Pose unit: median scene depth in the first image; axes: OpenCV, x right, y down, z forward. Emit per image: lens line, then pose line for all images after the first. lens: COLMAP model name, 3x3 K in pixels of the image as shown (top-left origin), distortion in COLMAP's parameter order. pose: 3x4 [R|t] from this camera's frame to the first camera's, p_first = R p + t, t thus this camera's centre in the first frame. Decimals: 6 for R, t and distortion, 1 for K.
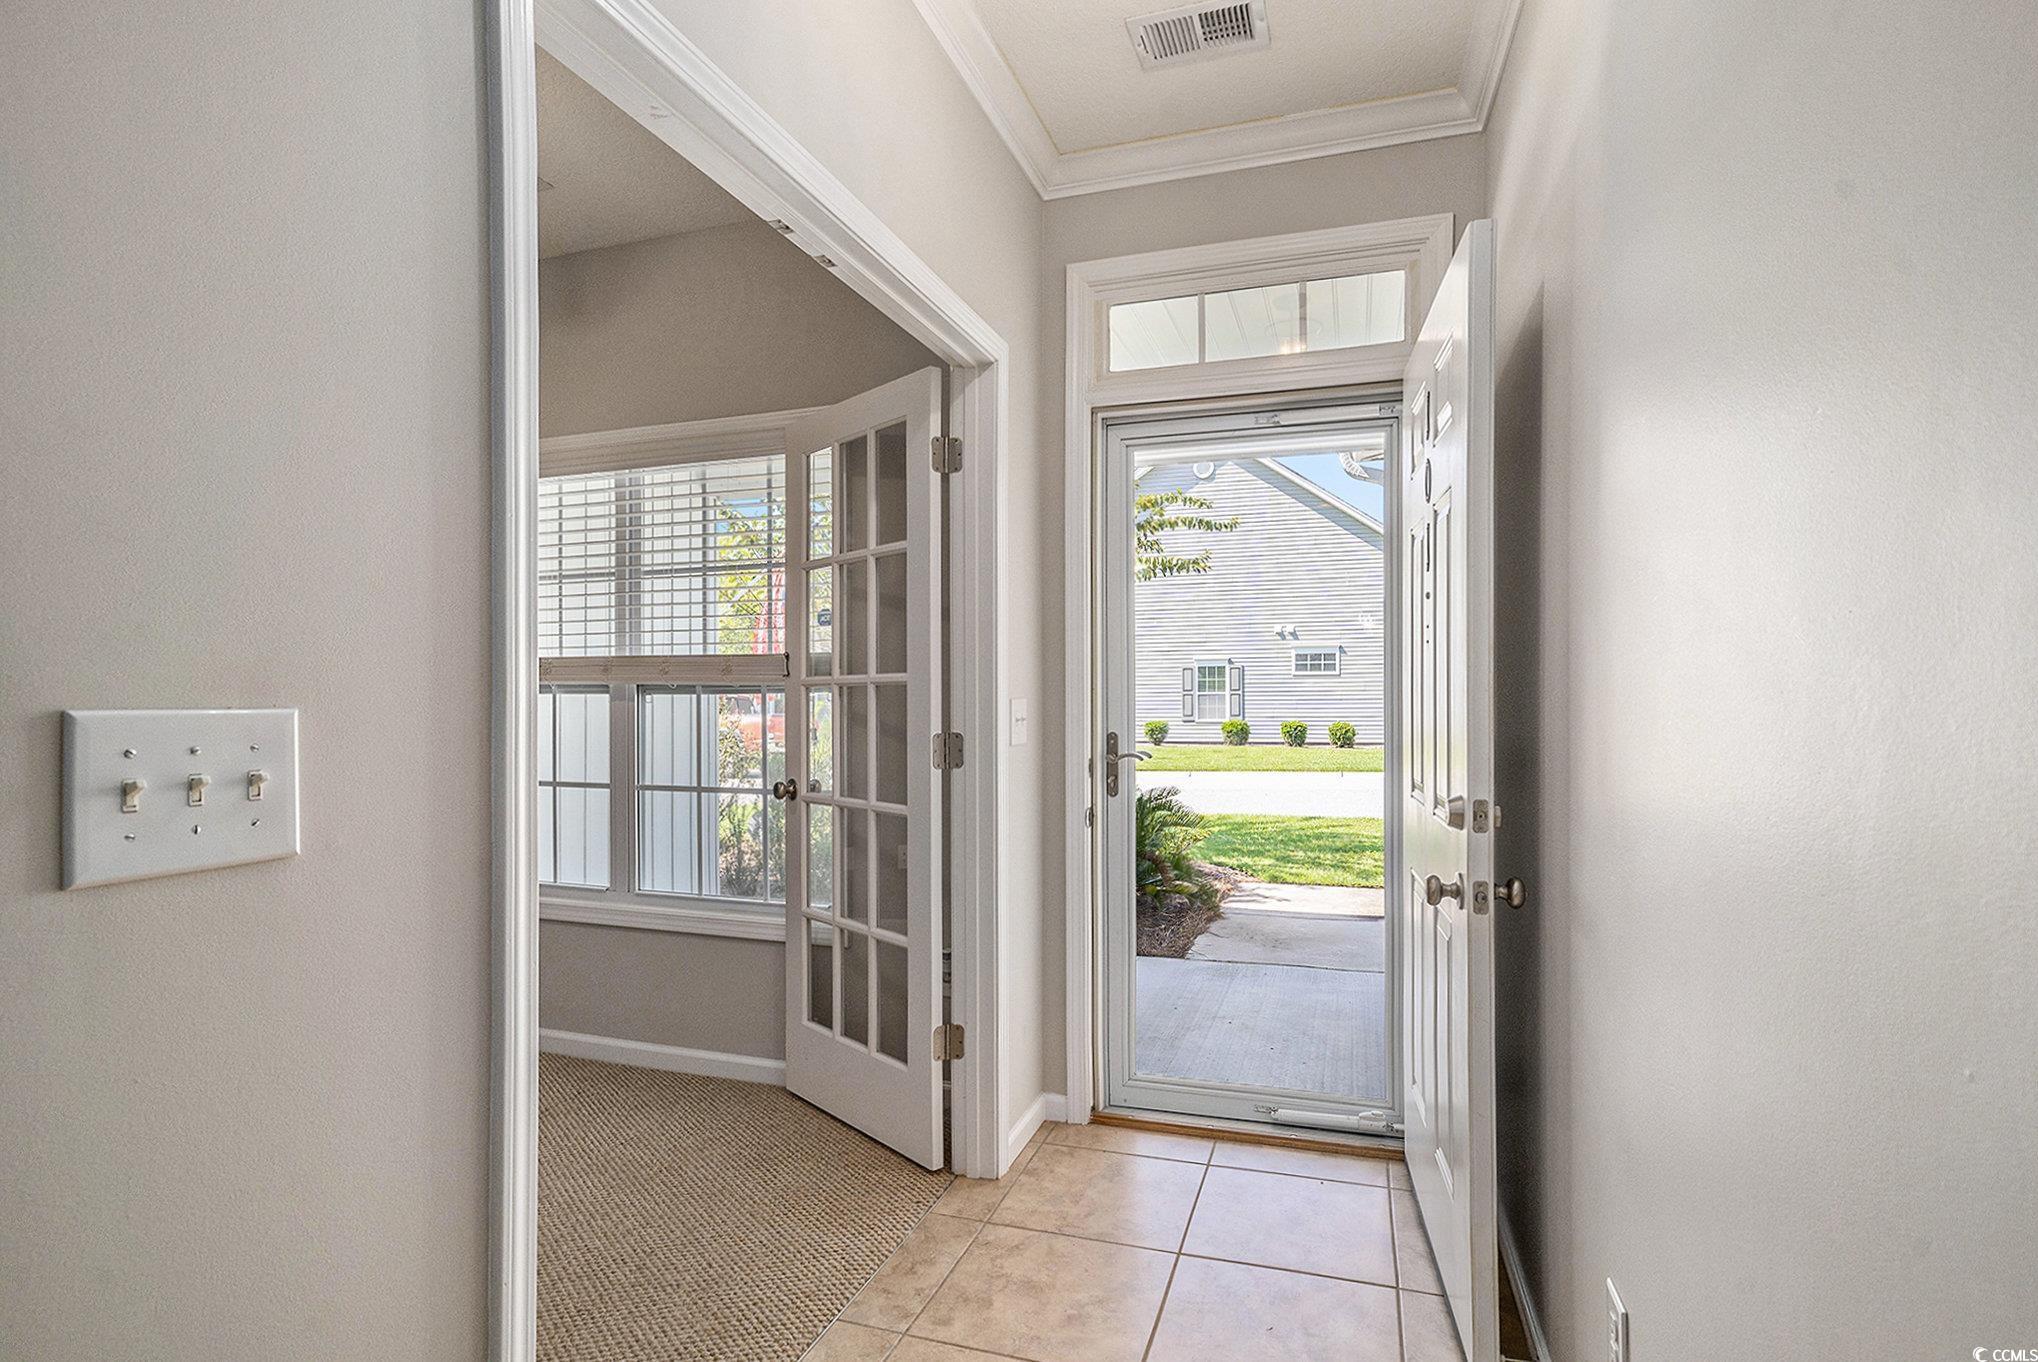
lens RADIAL K [[1038.3, 0, 1019.0], [0, 1038.3, 681.0], [0, 0, 1]] dist [-0.079864, 0.042543]
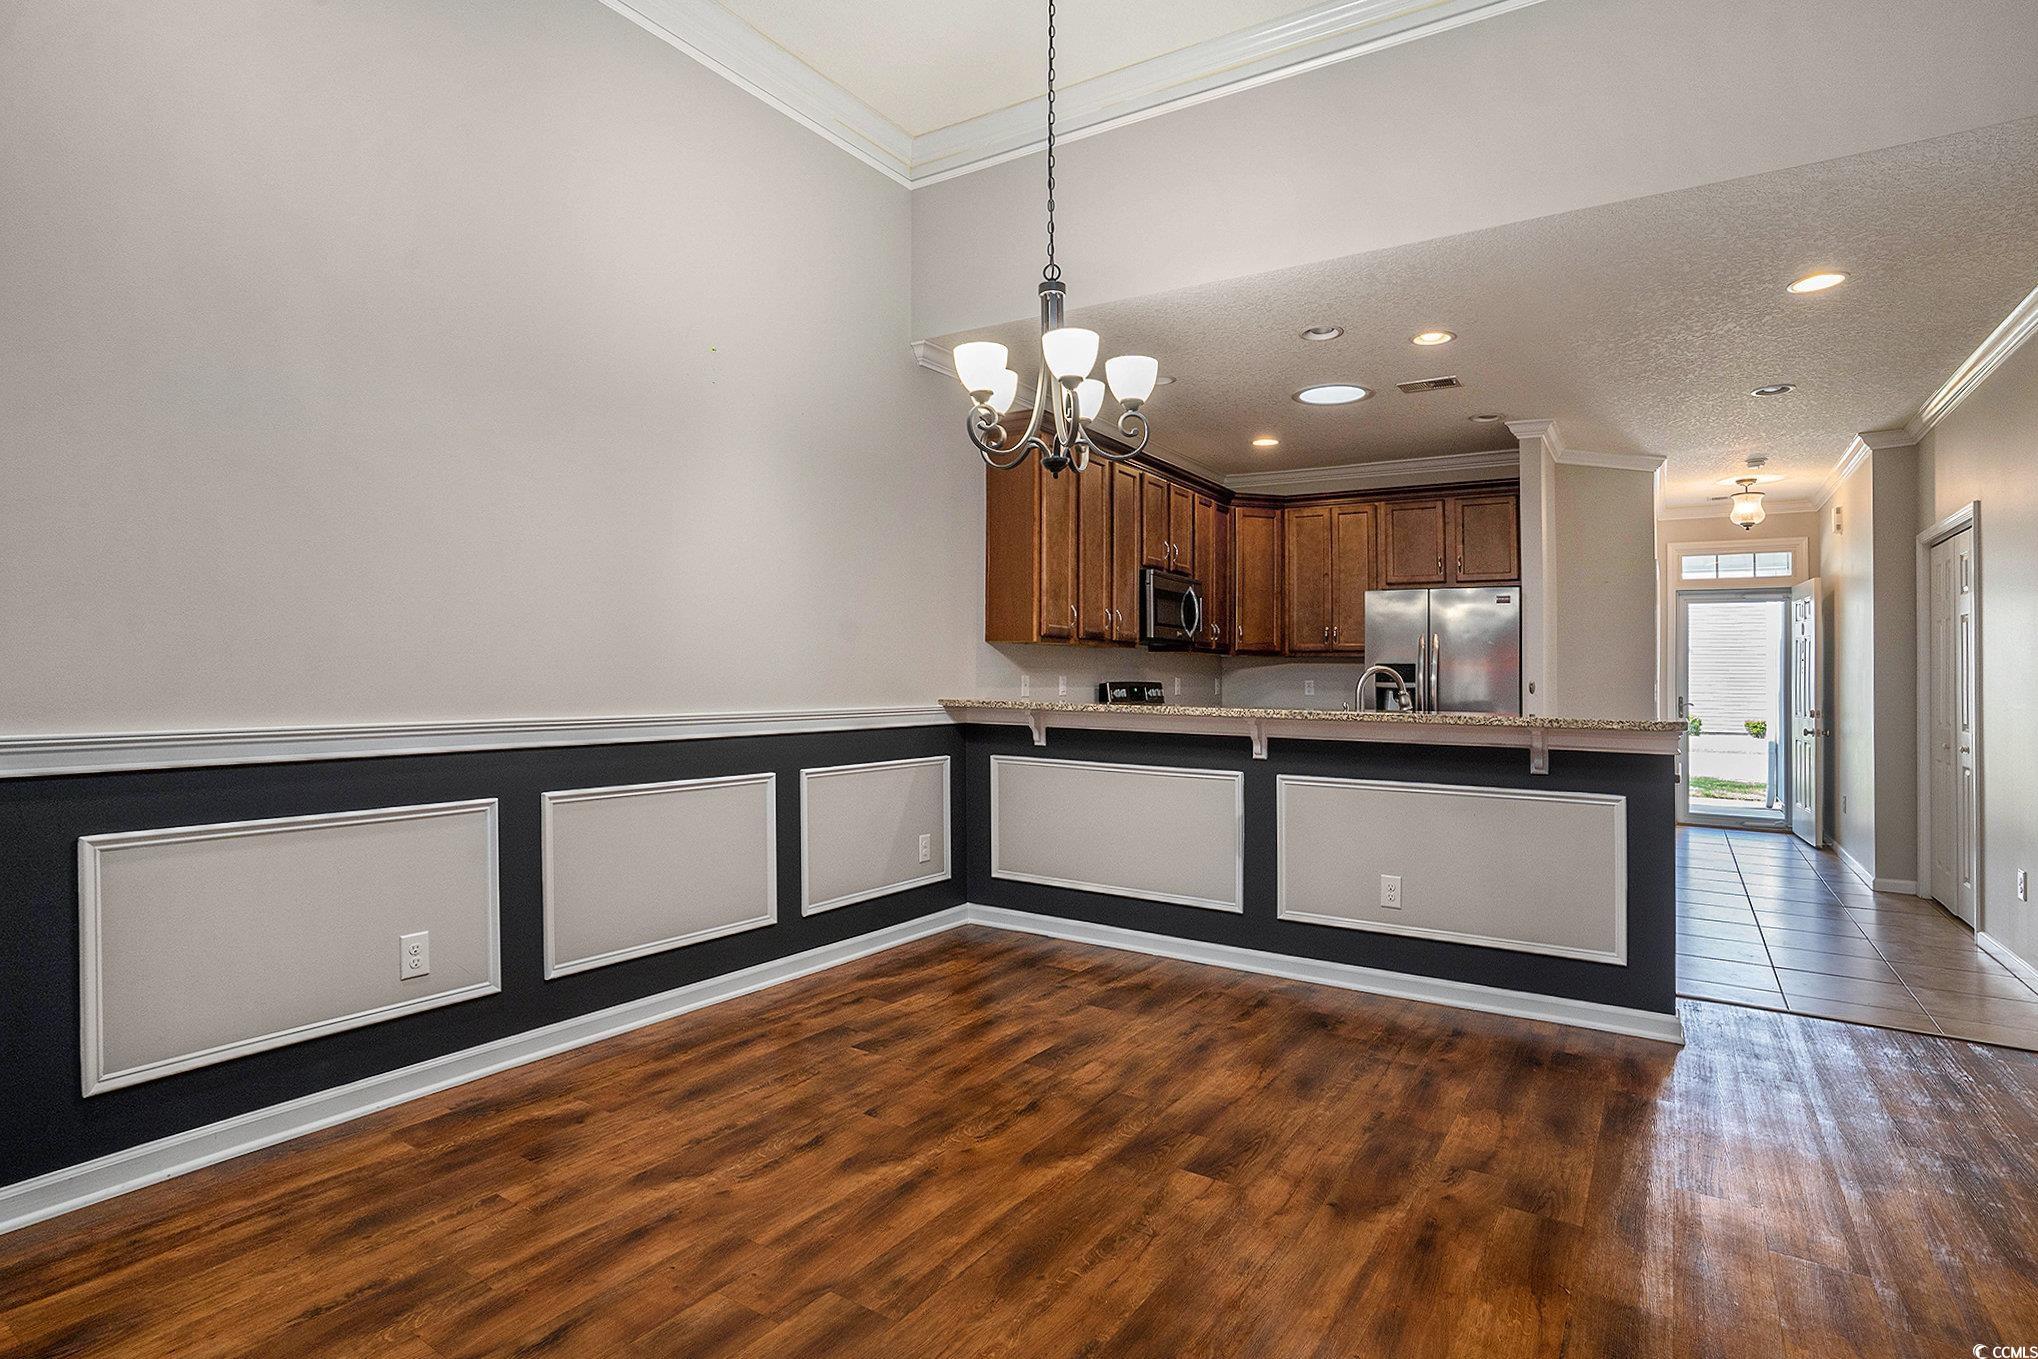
lens RADIAL K [[1031.1, 0, 1015.7], [0, 1031.1, 669.4], [0, 0, 1]] dist [-0.075247, 0.031695]
pose [[0.967553, 0.017144, -0.252084, -1.371695], [-0.017729, 0.999843, -0.000048, 0.004146], [0.252044, 0.004516, 0.967705, -3.029511]]
